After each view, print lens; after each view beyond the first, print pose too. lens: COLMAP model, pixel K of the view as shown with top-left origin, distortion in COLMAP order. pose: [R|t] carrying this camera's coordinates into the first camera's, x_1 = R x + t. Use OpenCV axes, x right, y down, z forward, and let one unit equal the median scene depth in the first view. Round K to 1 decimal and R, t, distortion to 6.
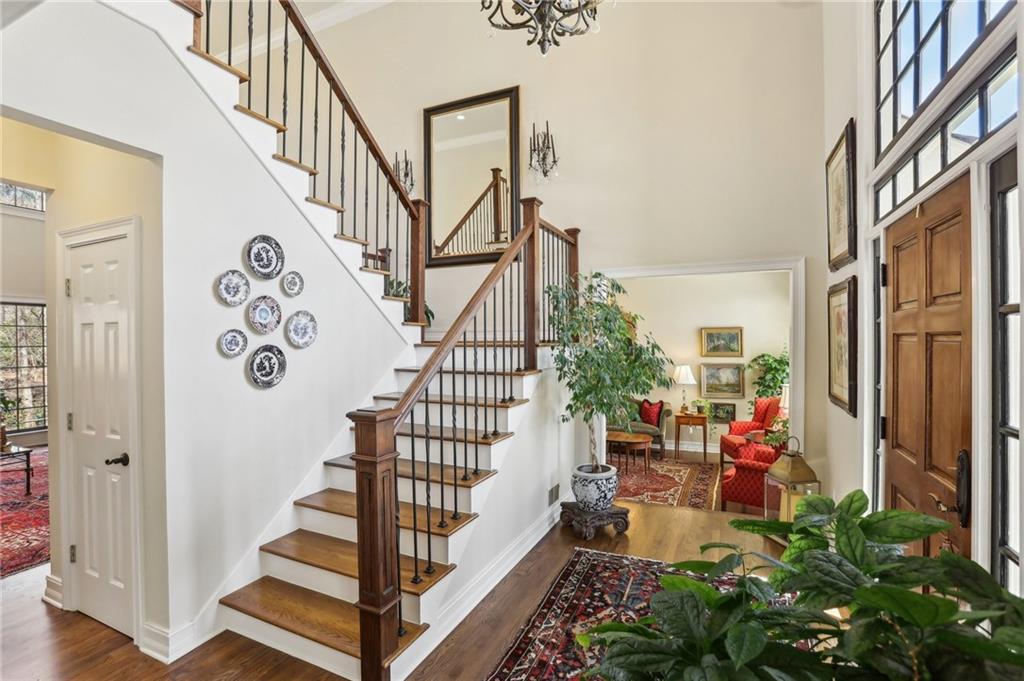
lens RADIAL K [[477.2, 0, 514.9], [0, 477.2, 342.3], [0, 0, 1]] dist [-0.043272, 0.009096]
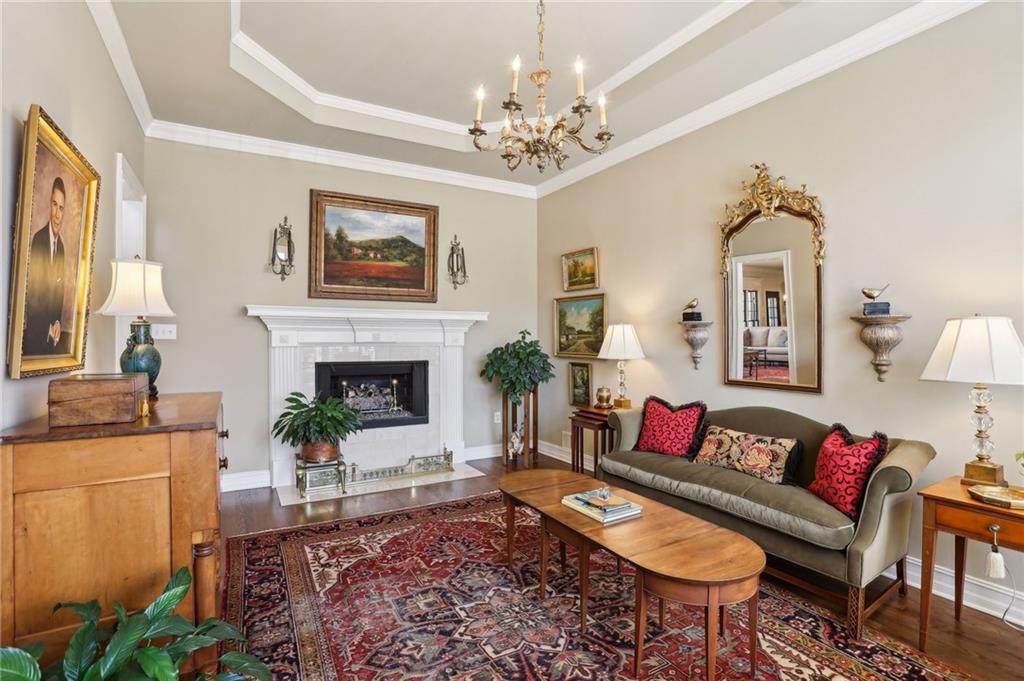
lens RADIAL K [[477.2, 0, 511.6], [0, 477.2, 337.1], [0, 0, 1]] dist [-0.043272, 0.009096]
pose [[0.820292, 0.001960, -0.571942, 0.188386], [-0.000603, 0.999997, 0.002561, 0.038560], [0.571945, -0.001756, 0.820290, 0.407100]]
